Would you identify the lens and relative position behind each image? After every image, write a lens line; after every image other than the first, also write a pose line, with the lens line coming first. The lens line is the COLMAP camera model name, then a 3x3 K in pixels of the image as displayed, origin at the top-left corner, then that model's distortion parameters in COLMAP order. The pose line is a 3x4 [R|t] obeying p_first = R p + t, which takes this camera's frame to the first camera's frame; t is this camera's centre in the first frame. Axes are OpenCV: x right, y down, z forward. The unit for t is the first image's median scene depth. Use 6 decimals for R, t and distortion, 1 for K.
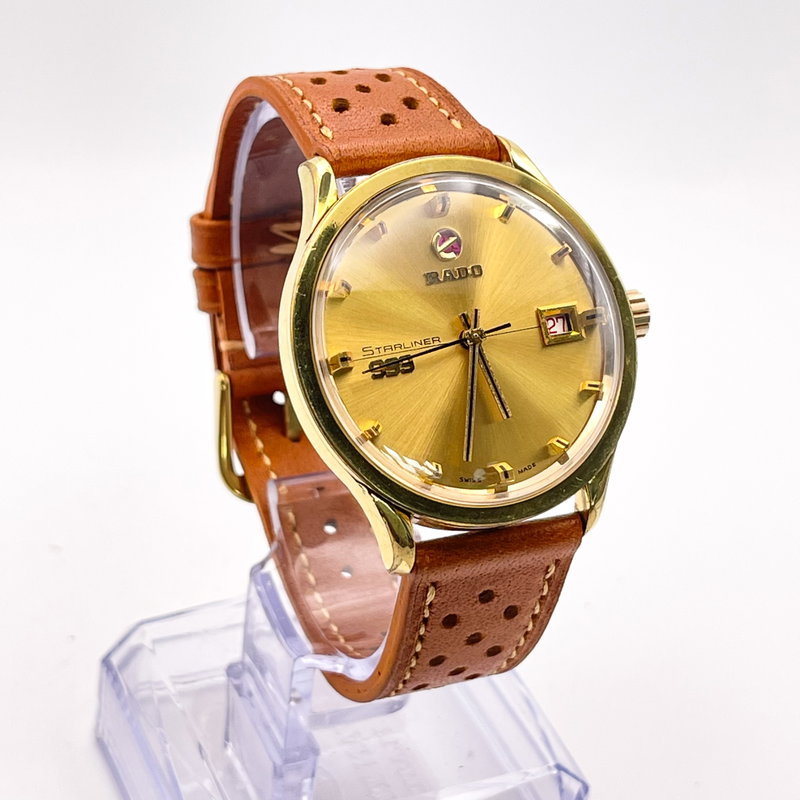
lens RADIAL K [[2161.7, 0, 400.0], [0, 2161.7, 400.0], [0, 0, 1]] dist [0.288460, -0.376707]
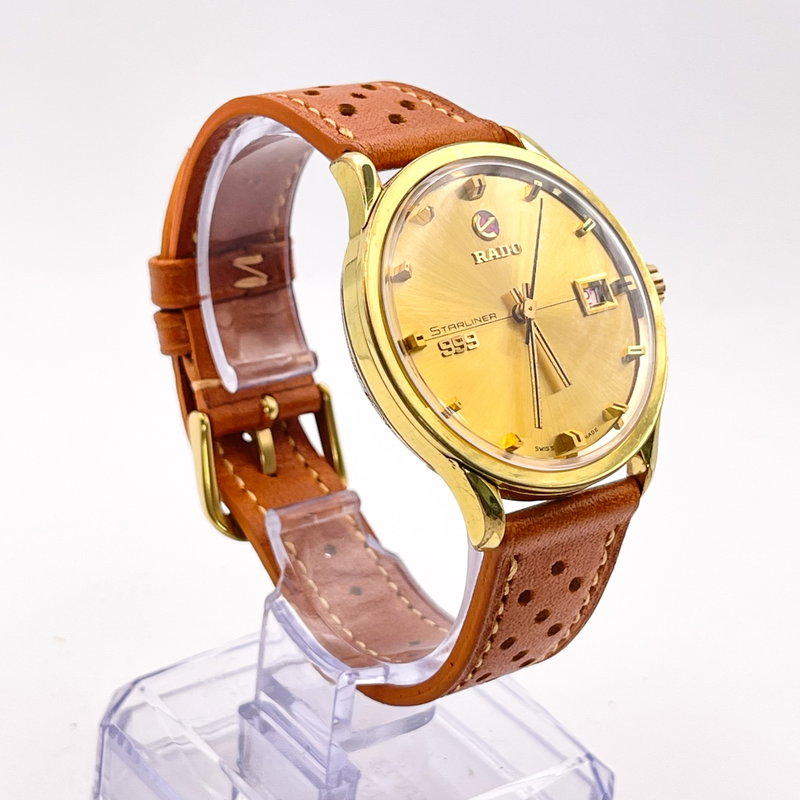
lens RADIAL K [[2161.7, 0, 400.0], [0, 2161.7, 400.0], [0, 0, 1]] dist [0.288460, -0.376707]
pose [[0.969031, -0.103459, 0.224222, -0.244929], [0.124308, 0.988939, -0.080915, 0.083741], [-0.213371, 0.106281, 0.971173, 0.022615]]
